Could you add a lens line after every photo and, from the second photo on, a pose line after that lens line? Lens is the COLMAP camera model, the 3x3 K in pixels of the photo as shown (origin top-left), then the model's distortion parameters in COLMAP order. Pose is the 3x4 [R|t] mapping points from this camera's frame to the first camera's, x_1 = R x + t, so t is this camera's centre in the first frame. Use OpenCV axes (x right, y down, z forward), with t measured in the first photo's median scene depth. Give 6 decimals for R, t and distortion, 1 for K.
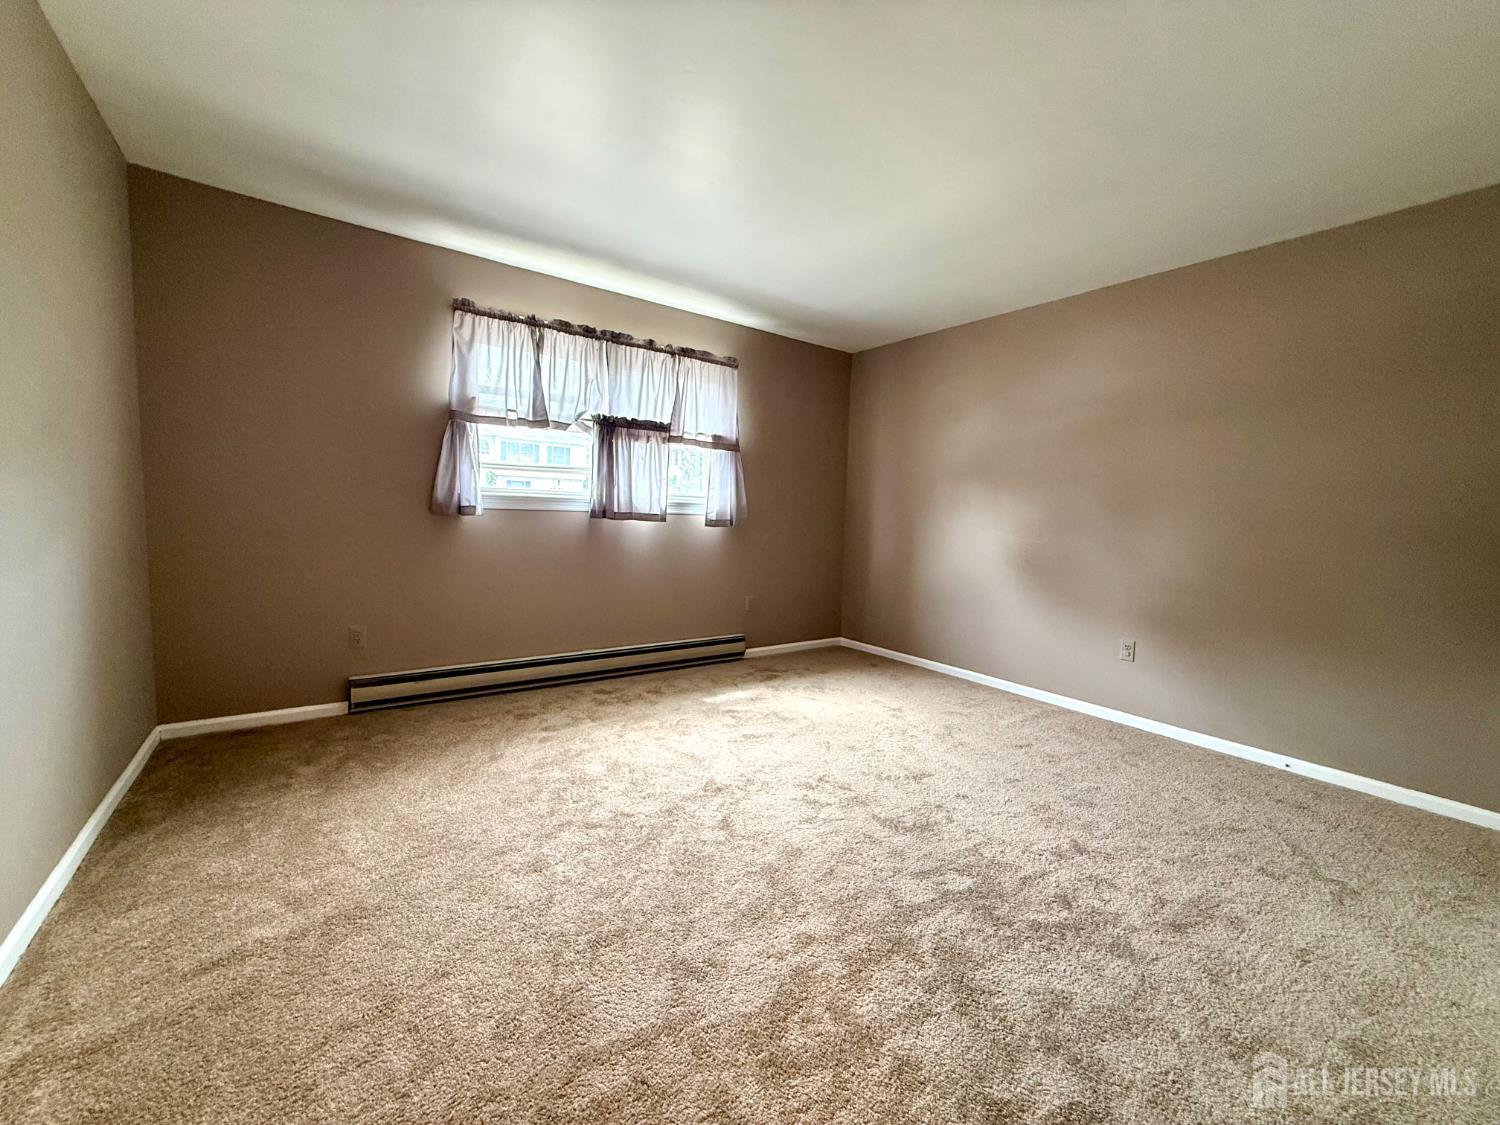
lens RADIAL K [[601.8, 0, 750.0], [0, 601.8, 562.5], [0, 0, 1]] dist [0.001725, 0.000704]
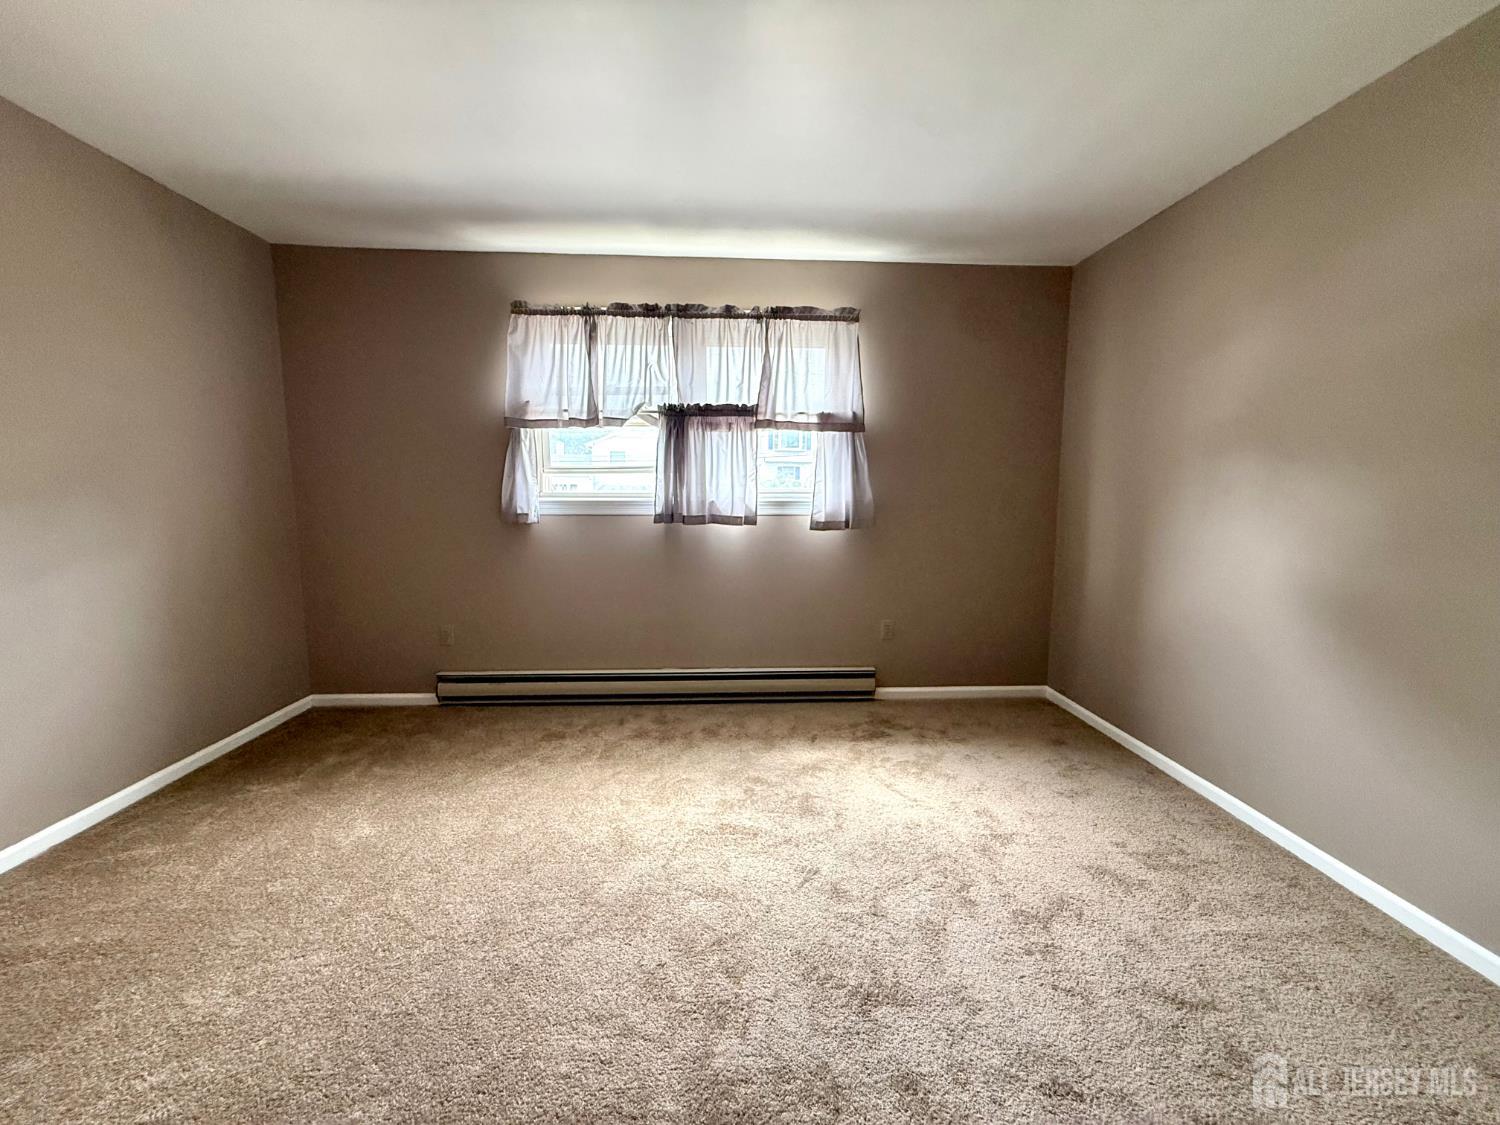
lens RADIAL K [[601.8, 0, 750.0], [0, 601.8, 562.5], [0, 0, 1]] dist [0.001725, 0.000704]
pose [[0.838647, 0.036940, -0.543422, 0.345887], [-0.021264, 0.999157, 0.035103, -0.051543], [0.544261, -0.017884, 0.838726, 0.343098]]
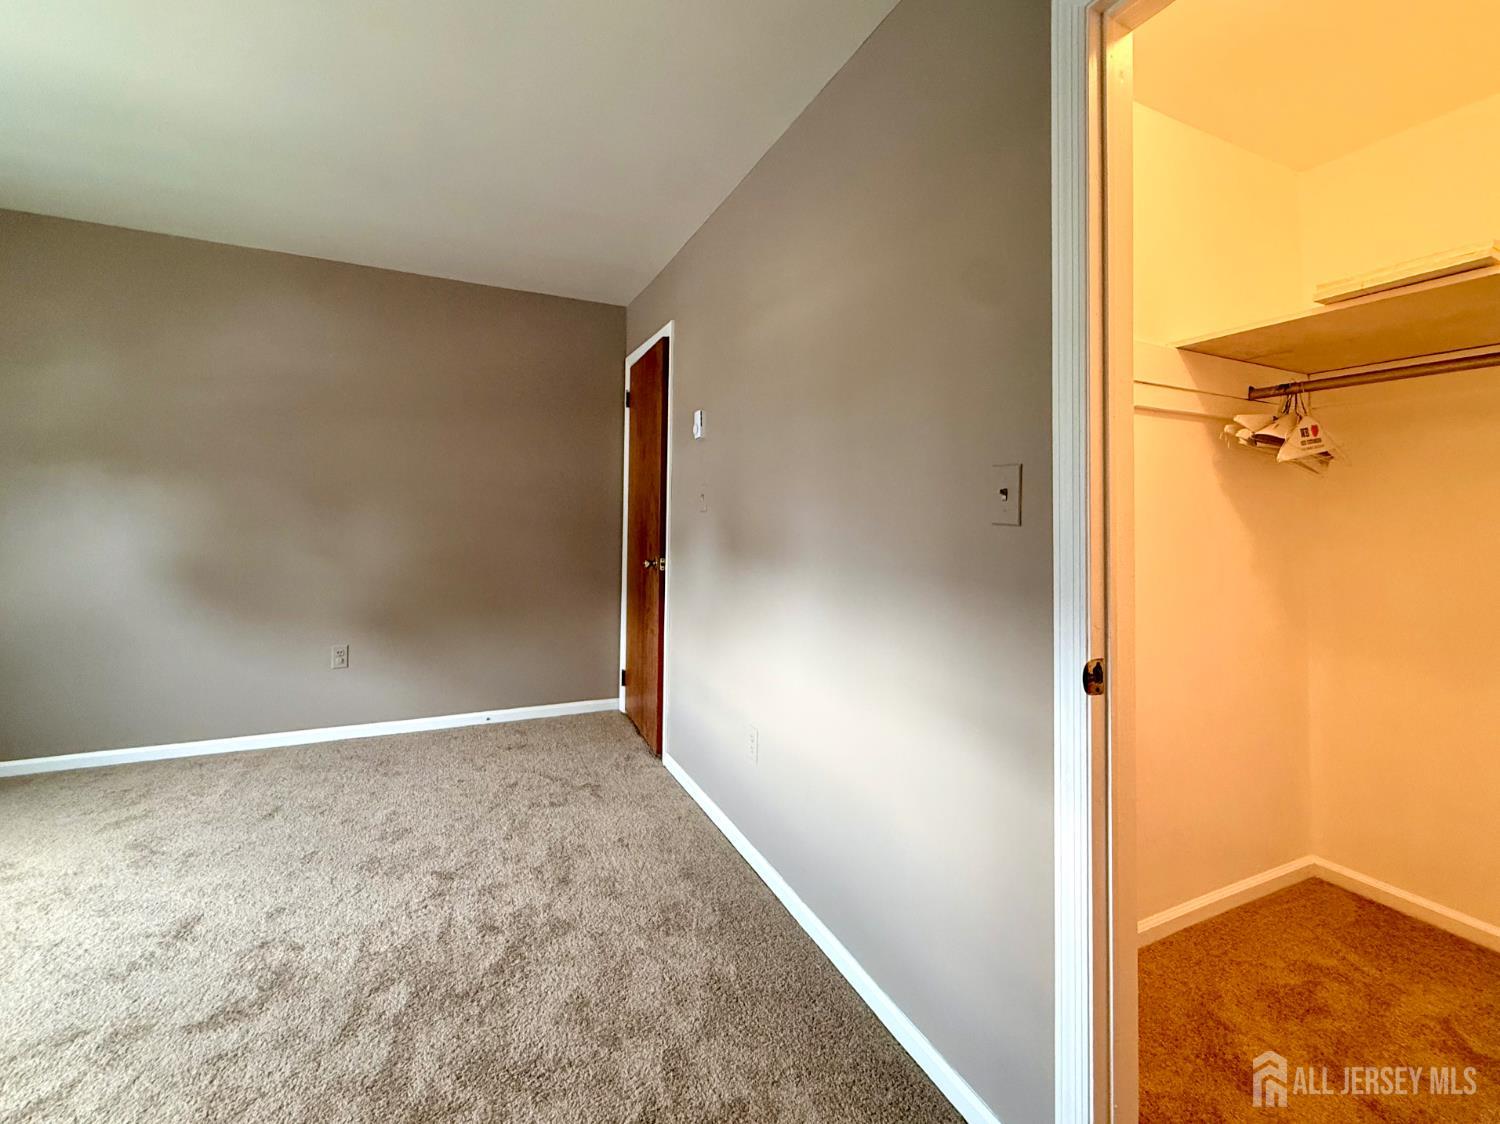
lens RADIAL K [[641.3, 0, 751.4], [0, 641.3, 496.0], [0, 0, 1]] dist [0.000234, 0.000151]
pose [[0.186837, -0.004327, 0.982381, -0.202497], [0.071903, 0.997368, -0.009282, -0.042125], [-0.979756, 0.072371, 0.186657, 0.180170]]
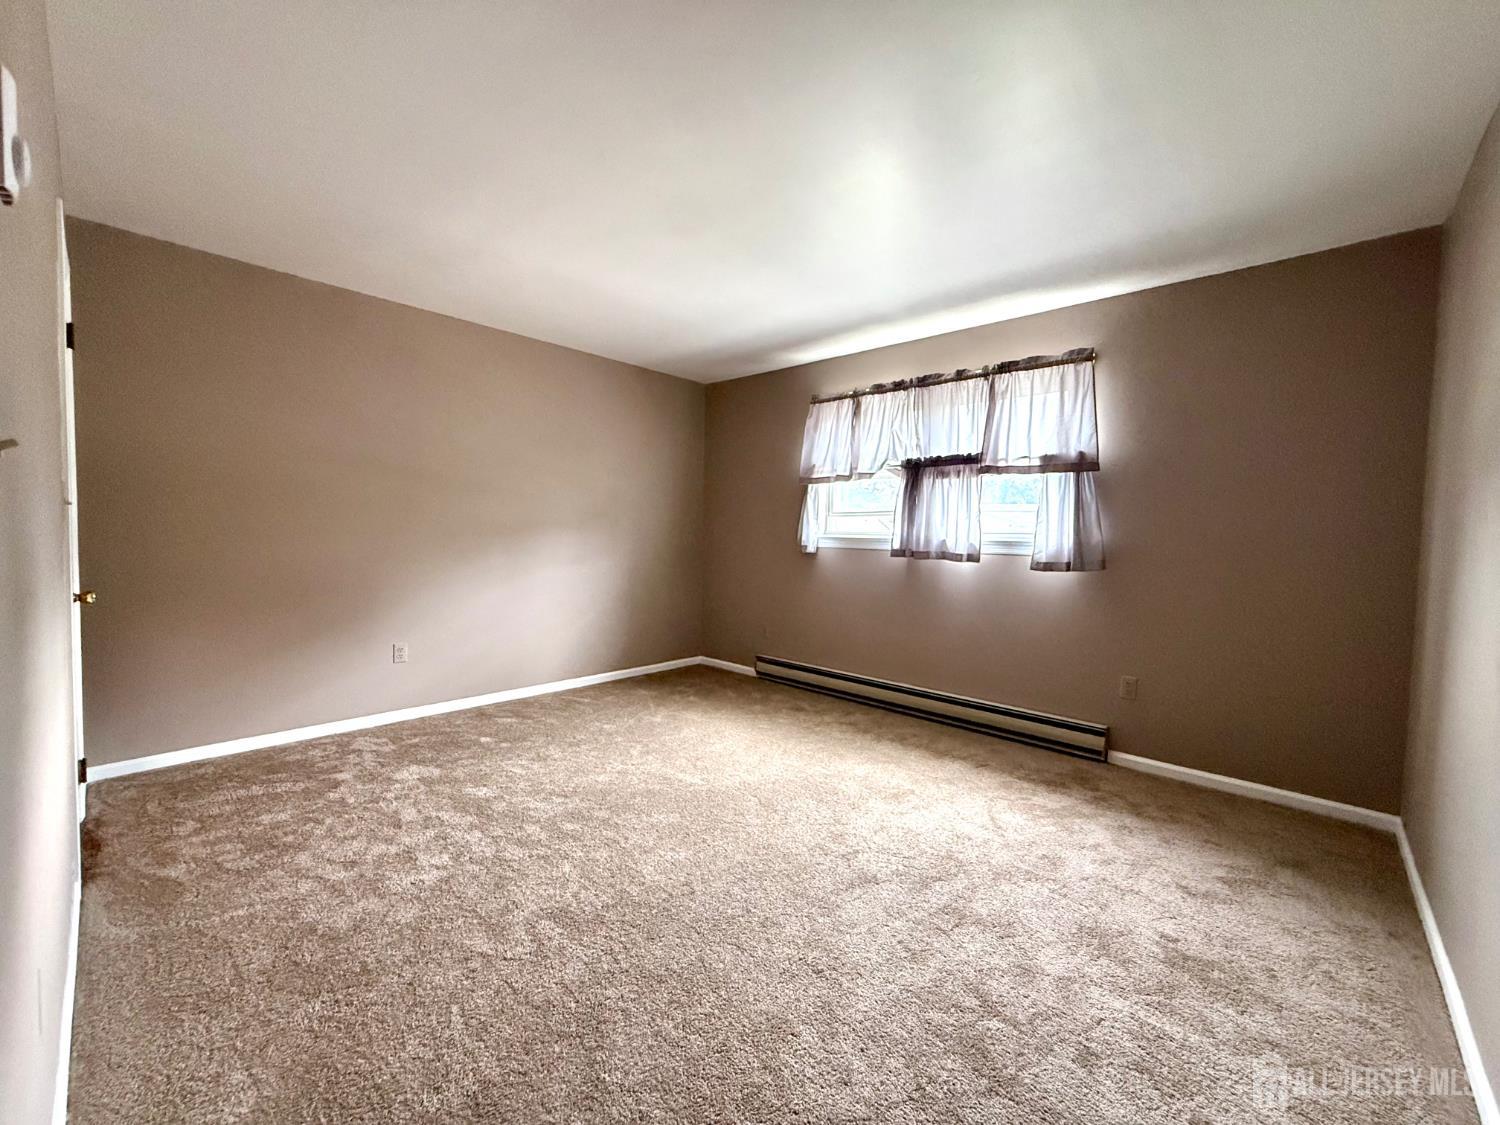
lens RADIAL K [[601.8, 0, 750.0], [0, 601.8, 562.5], [0, 0, 1]] dist [0.001725, 0.000704]
pose [[0.195149, 0.018944, -0.980591, 0.758962], [-0.096493, 0.995334, 0.000025, -0.040205], [0.976015, 0.094616, 0.196067, 0.562891]]
